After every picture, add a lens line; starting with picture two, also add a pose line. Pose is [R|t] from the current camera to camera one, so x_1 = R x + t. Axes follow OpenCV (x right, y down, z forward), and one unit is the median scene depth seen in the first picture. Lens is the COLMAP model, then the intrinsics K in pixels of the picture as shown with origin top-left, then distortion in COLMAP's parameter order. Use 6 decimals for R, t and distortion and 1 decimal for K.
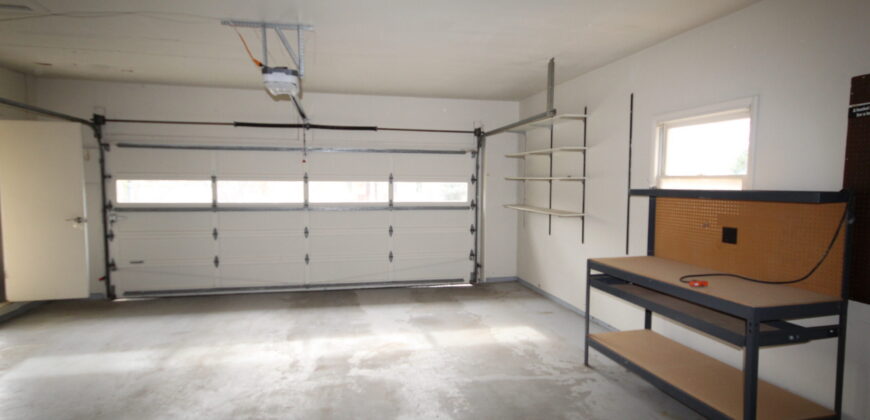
lens RADIAL K [[461.1, 0, 420.3], [0, 461.1, 212.7], [0, 0, 1]] dist [0.000682, 0.000159]
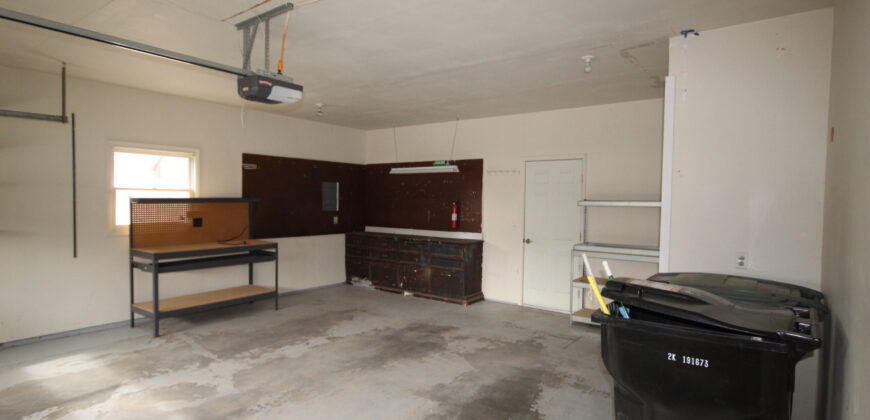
lens RADIAL K [[461.1, 0, 420.3], [0, 461.1, 212.7], [0, 0, 1]] dist [0.000682, 0.000159]
pose [[-0.636373, -0.037113, 0.770488, -1.154408], [0.039434, 0.995971, 0.080544, -0.090744], [-0.770373, 0.081639, -0.632345, 1.310310]]
